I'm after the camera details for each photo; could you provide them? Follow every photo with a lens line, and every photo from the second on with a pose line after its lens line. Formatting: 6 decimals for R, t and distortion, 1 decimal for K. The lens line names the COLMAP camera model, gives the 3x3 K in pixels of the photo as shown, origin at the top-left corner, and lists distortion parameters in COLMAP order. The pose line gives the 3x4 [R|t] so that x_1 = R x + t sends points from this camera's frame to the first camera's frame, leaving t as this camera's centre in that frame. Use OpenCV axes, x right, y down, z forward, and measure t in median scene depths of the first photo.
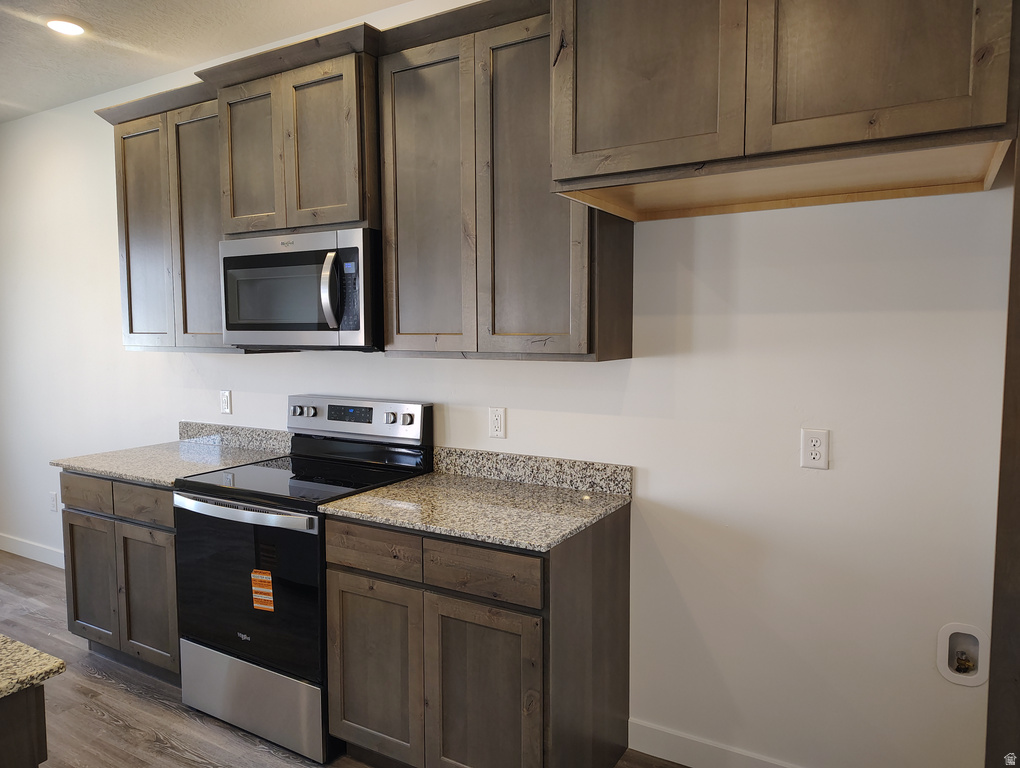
lens RADIAL K [[700.6, 0, 508.6], [0, 700.6, 382.4], [0, 0, 1]] dist [0.037872, -0.040481]
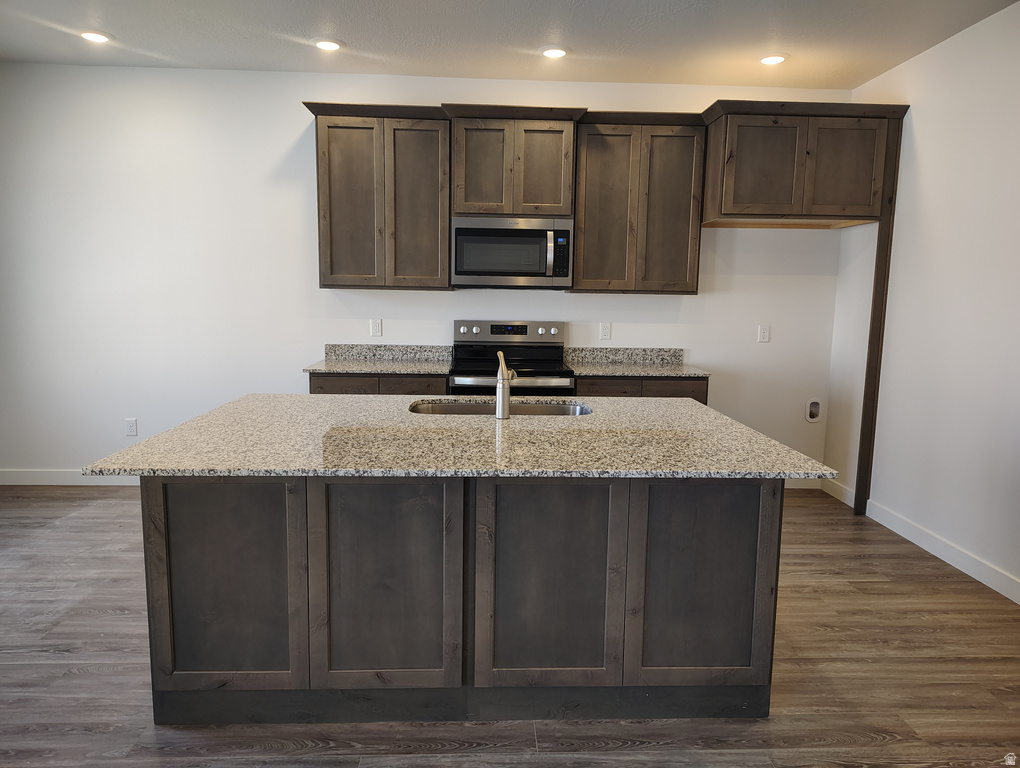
lens RADIAL K [[700.6, 0, 512.9], [0, 700.6, 388.8], [0, 0, 1]] dist [0.037872, -0.040481]
pose [[0.836559, -0.054804, 0.545128, -1.281511], [0.022187, 0.997557, 0.066241, 0.085106], [-0.547427, -0.043319, 0.835732, -0.415168]]
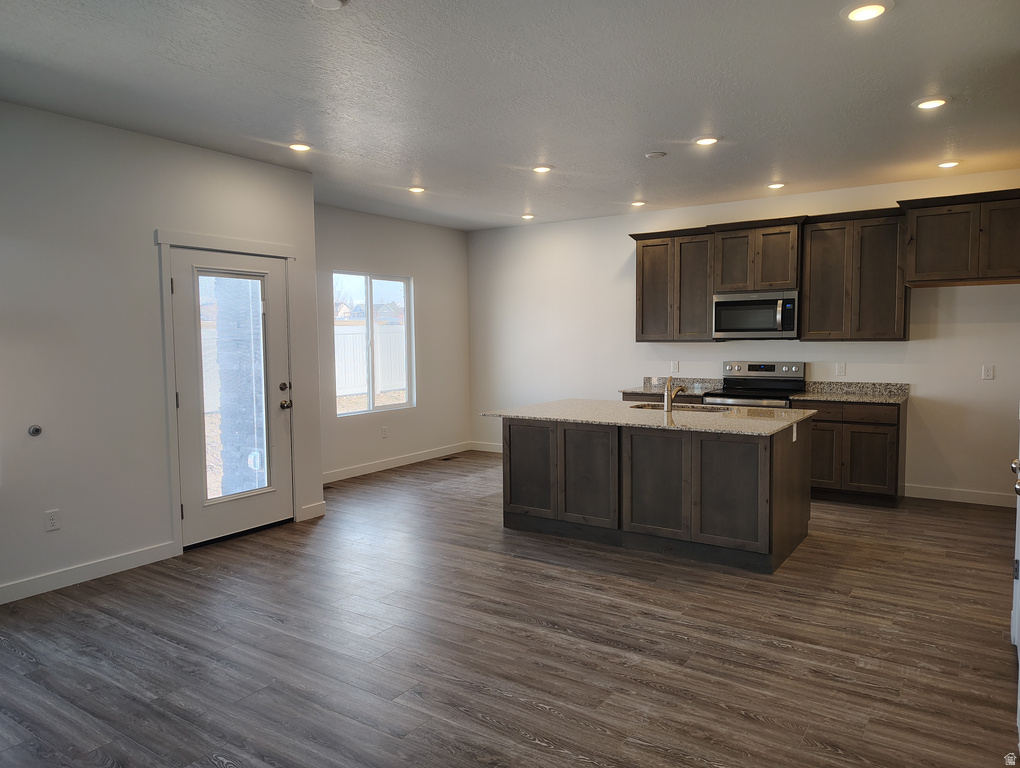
lens RADIAL K [[700.6, 0, 508.0], [0, 700.6, 383.6], [0, 0, 1]] dist [0.037872, -0.040481]
pose [[0.997879, -0.000217, -0.065100, -1.049785], [-0.000544, 0.999932, -0.011664, 0.142406], [0.065098, 0.011675, 0.997811, -1.563840]]
